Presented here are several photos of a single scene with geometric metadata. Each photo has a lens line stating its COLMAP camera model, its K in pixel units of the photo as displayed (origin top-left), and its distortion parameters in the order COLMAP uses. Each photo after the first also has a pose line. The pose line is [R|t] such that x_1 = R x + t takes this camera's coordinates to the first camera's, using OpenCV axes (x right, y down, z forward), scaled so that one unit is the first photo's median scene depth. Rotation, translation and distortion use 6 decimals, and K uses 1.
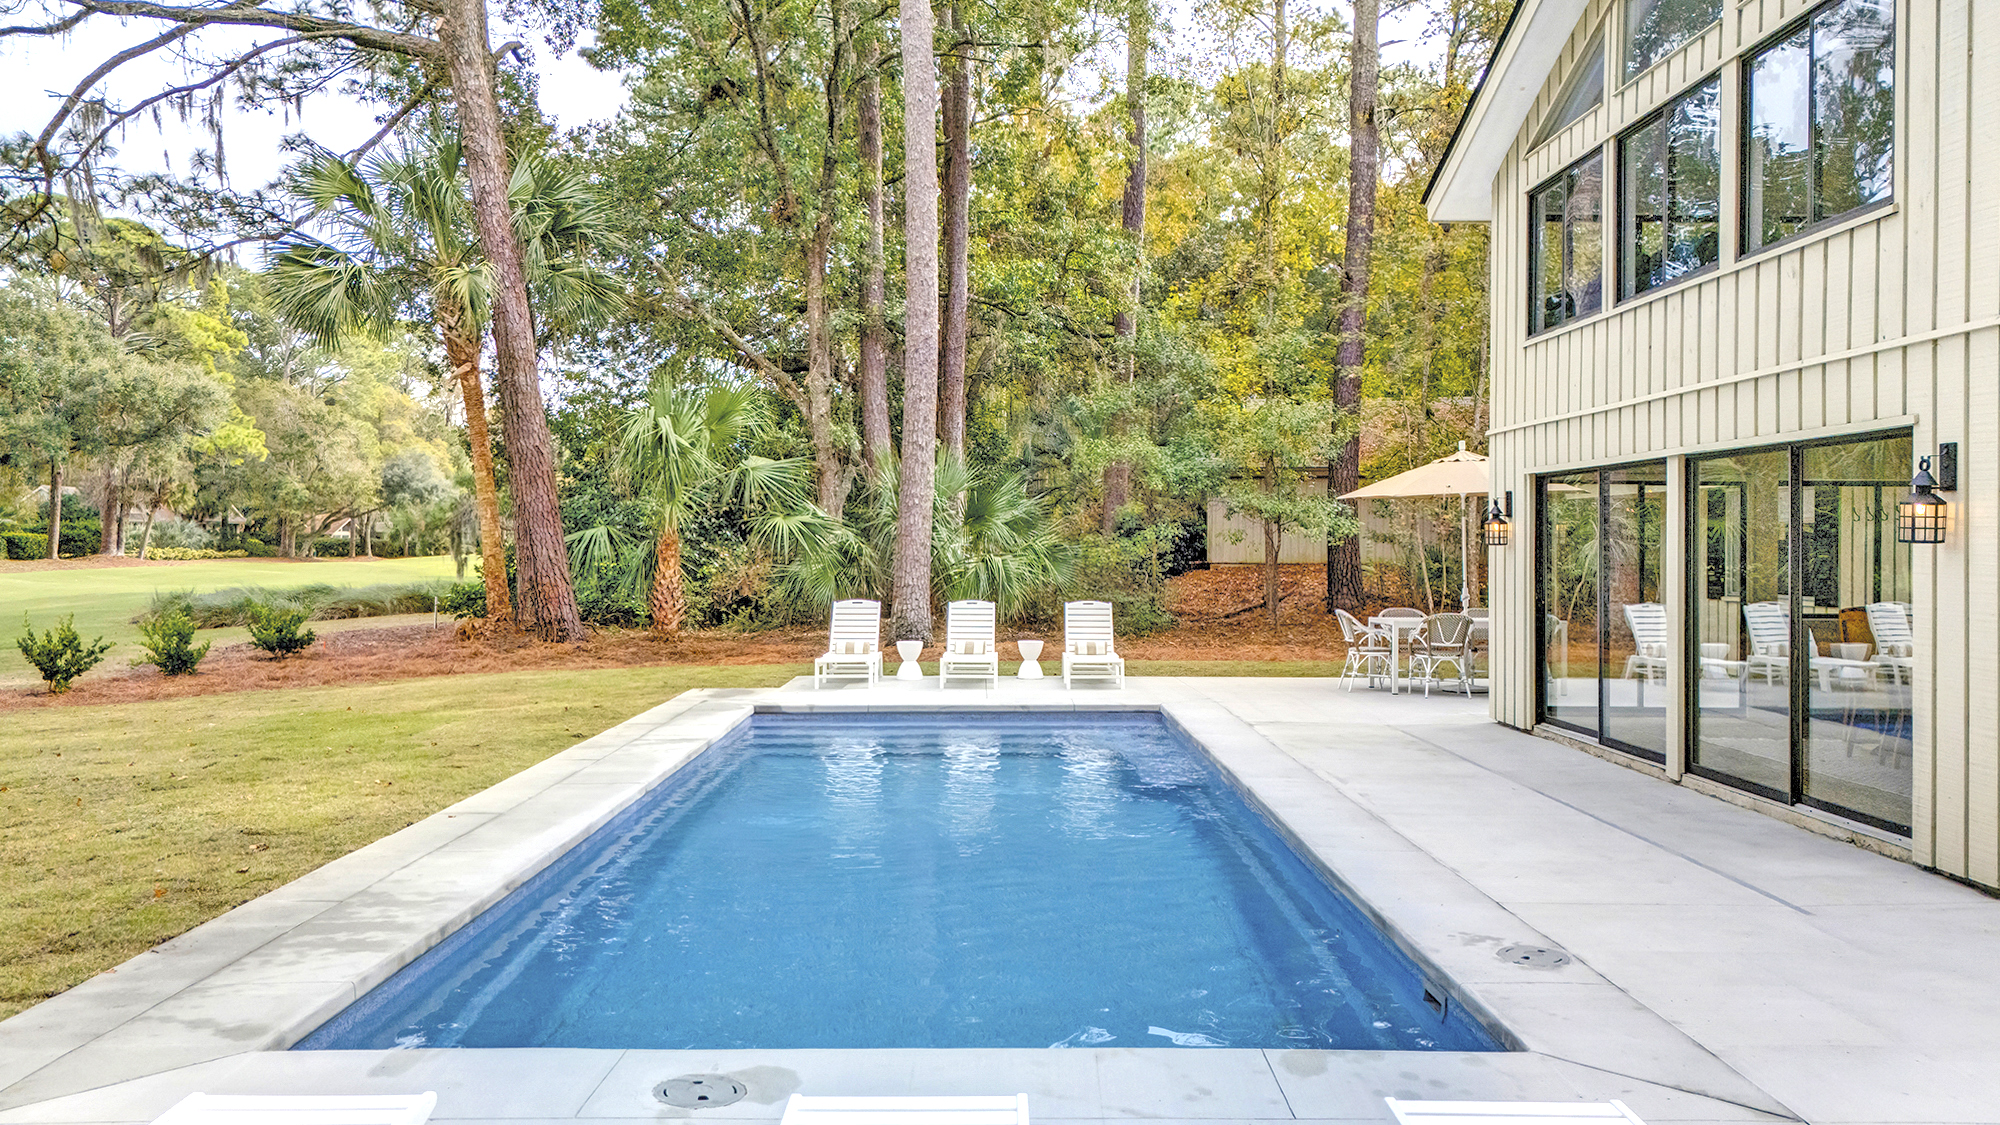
lens RADIAL K [[1491.5, 0, 1010.4], [0, 1491.5, 541.5], [0, 0, 1]] dist [0.050145, -0.014708]
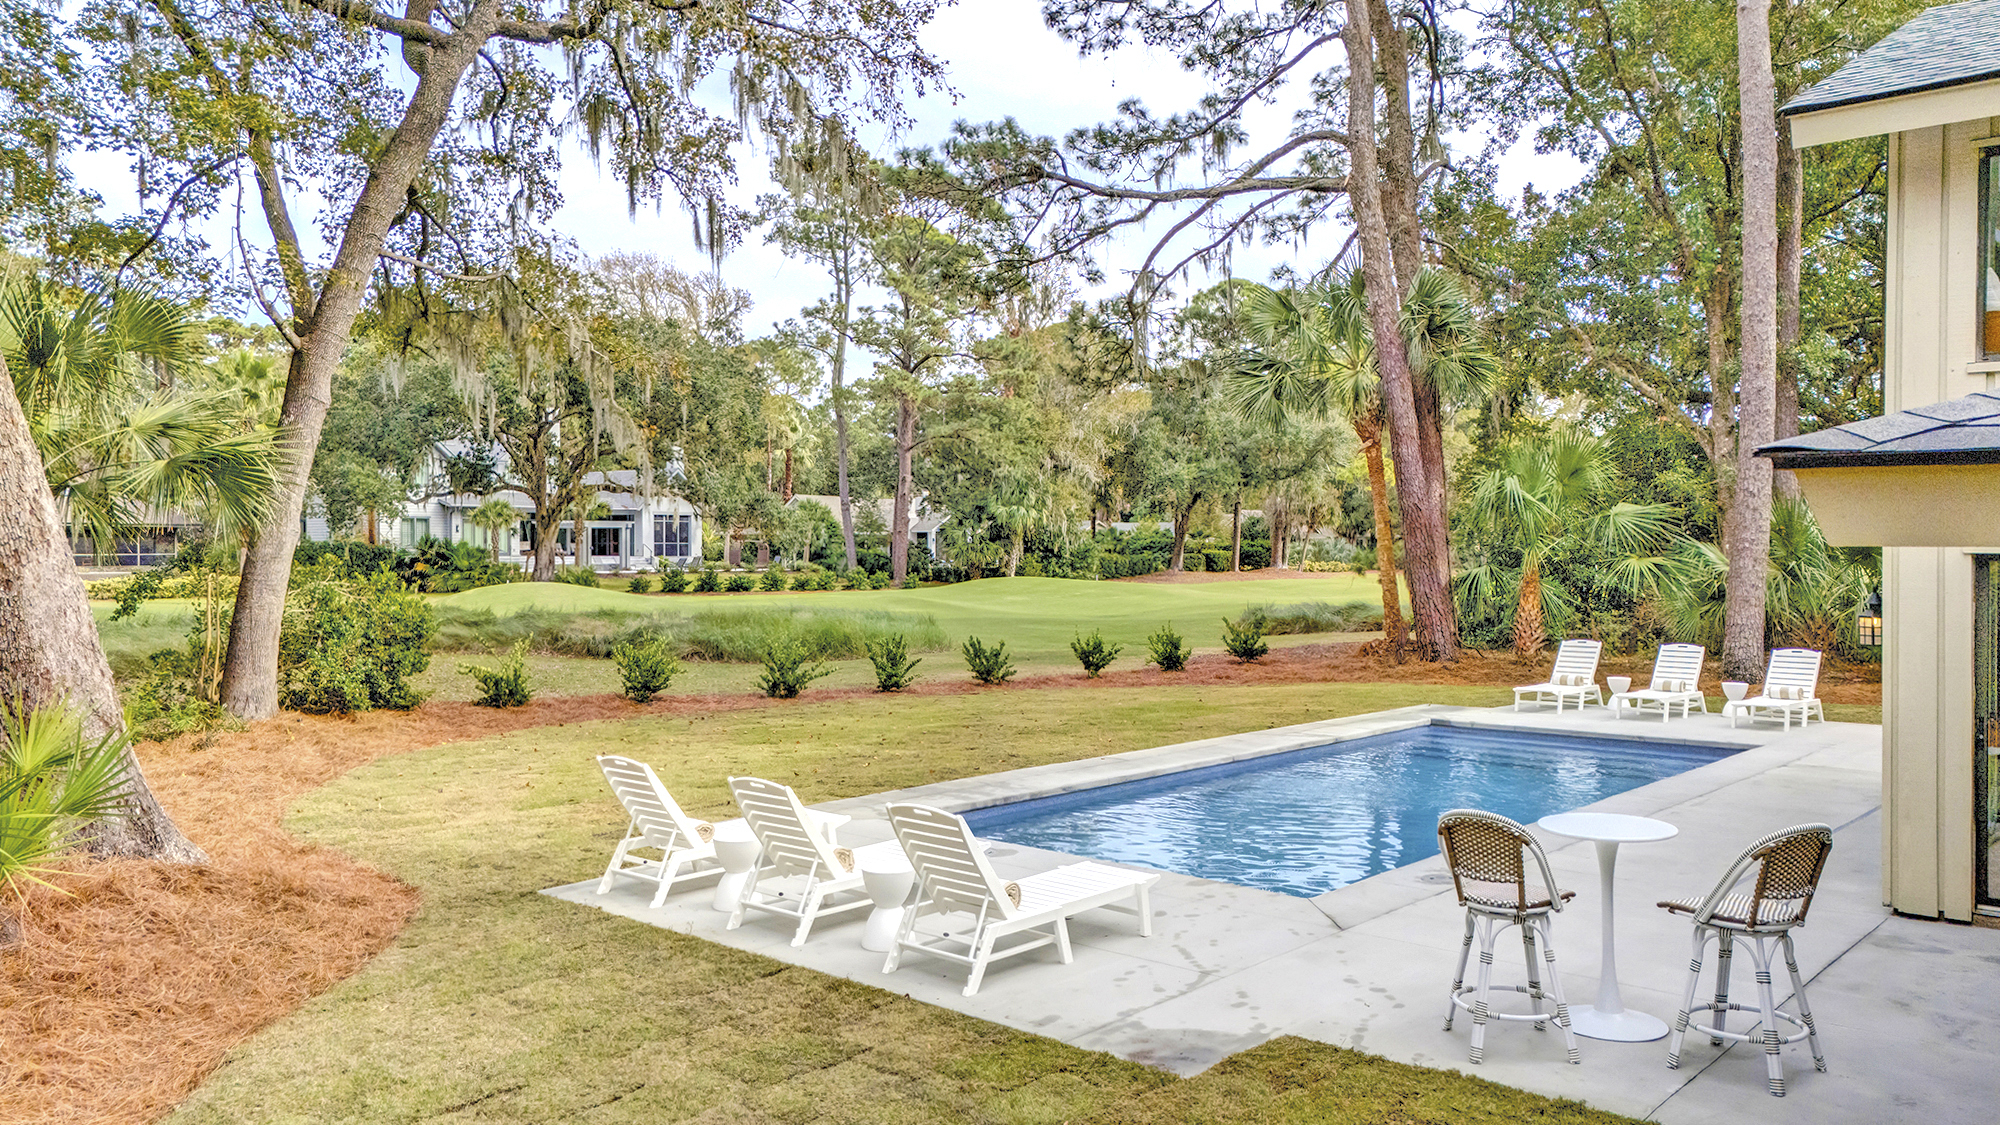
lens RADIAL K [[1491.5, 0, 1002.0], [0, 1491.5, 561.2], [0, 0, 1]] dist [0.050145, -0.014708]
pose [[0.733408, 0.001789, -0.679786, 0.245591], [0.003783, 0.999970, 0.006713, -0.022417], [0.679778, -0.007495, 0.733380, -0.130270]]
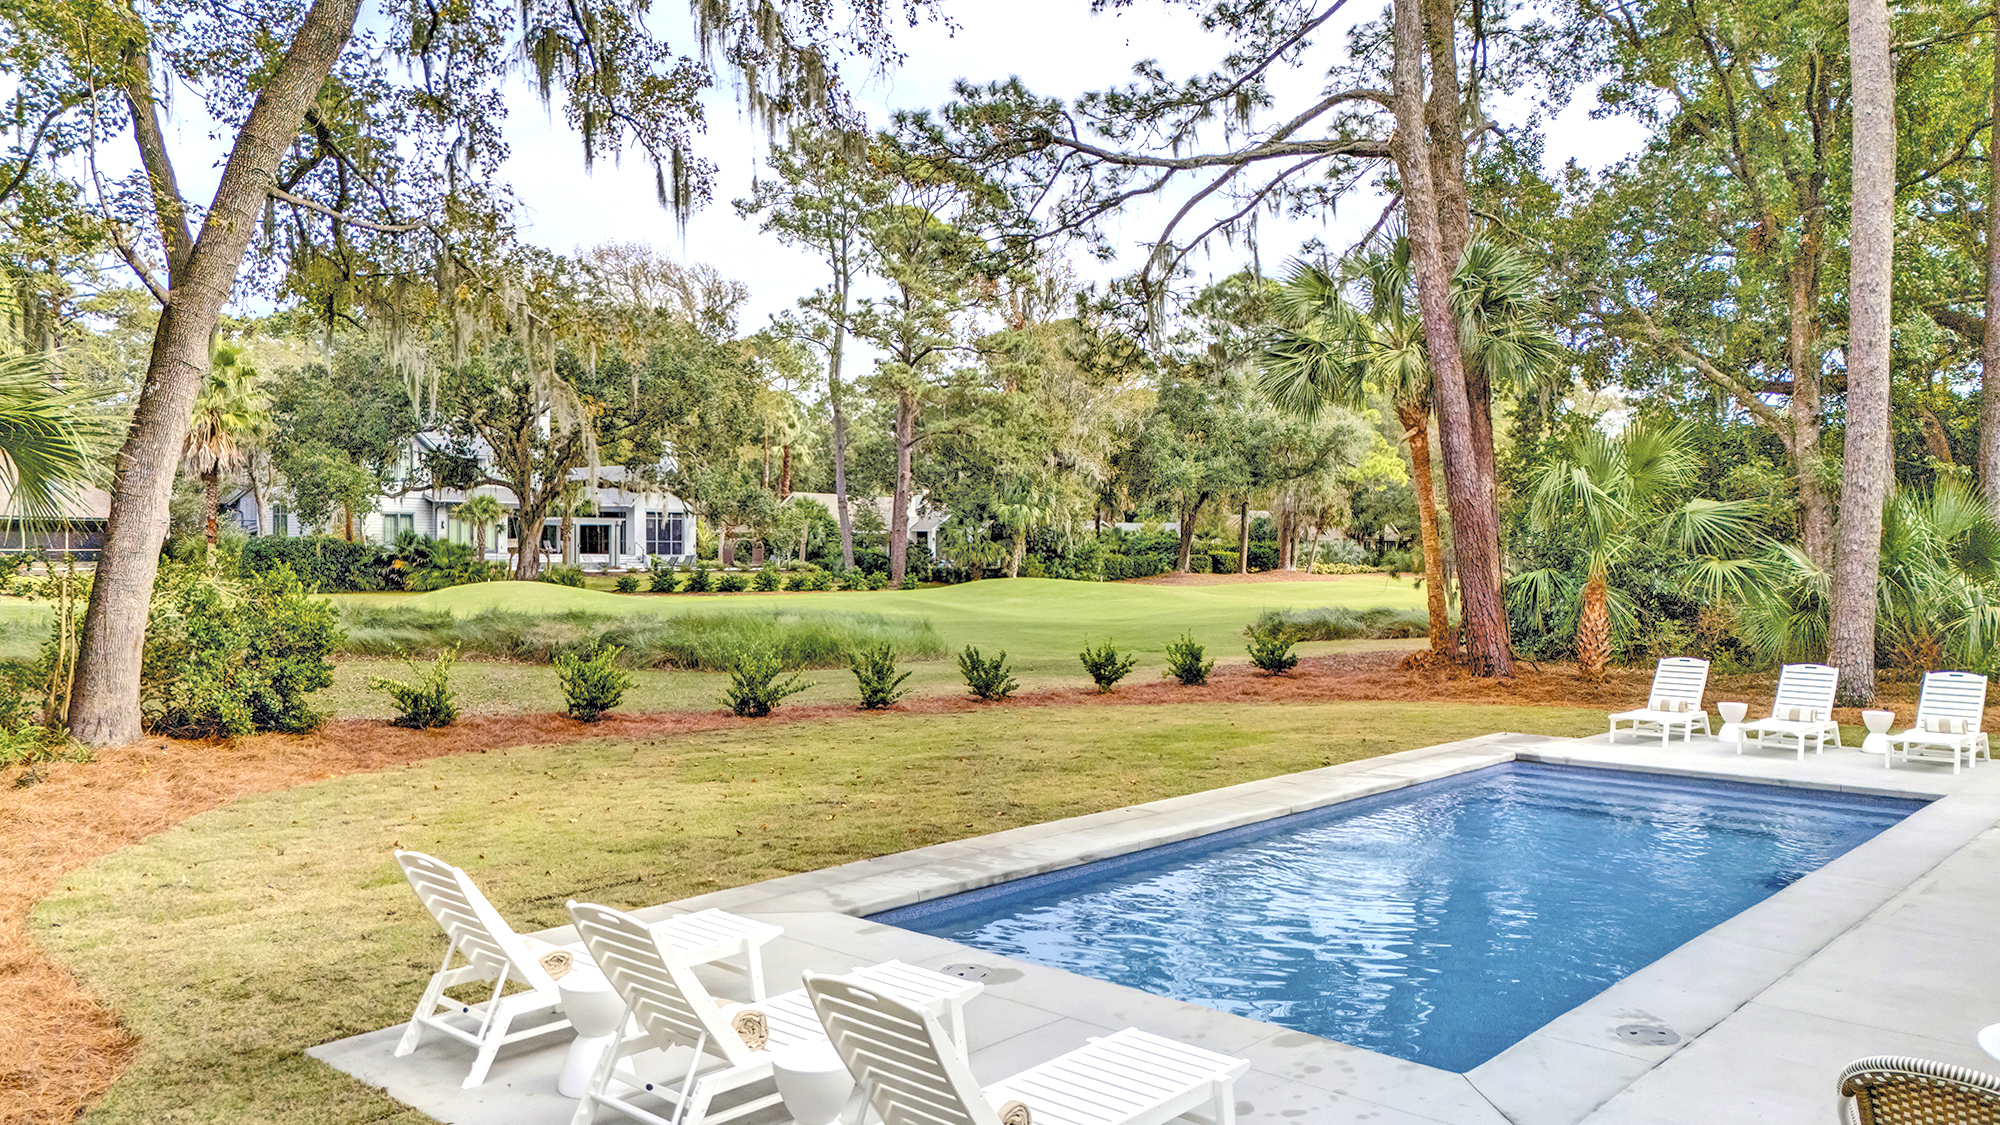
lens RADIAL K [[1491.5, 0, 1010.4], [0, 1491.5, 567.5], [0, 0, 1]] dist [0.050145, -0.014708]
pose [[0.736469, 0.008405, -0.676419, 0.165209], [-0.001518, 0.999941, 0.010773, -0.021612], [0.676470, -0.006908, 0.736438, -0.043331]]
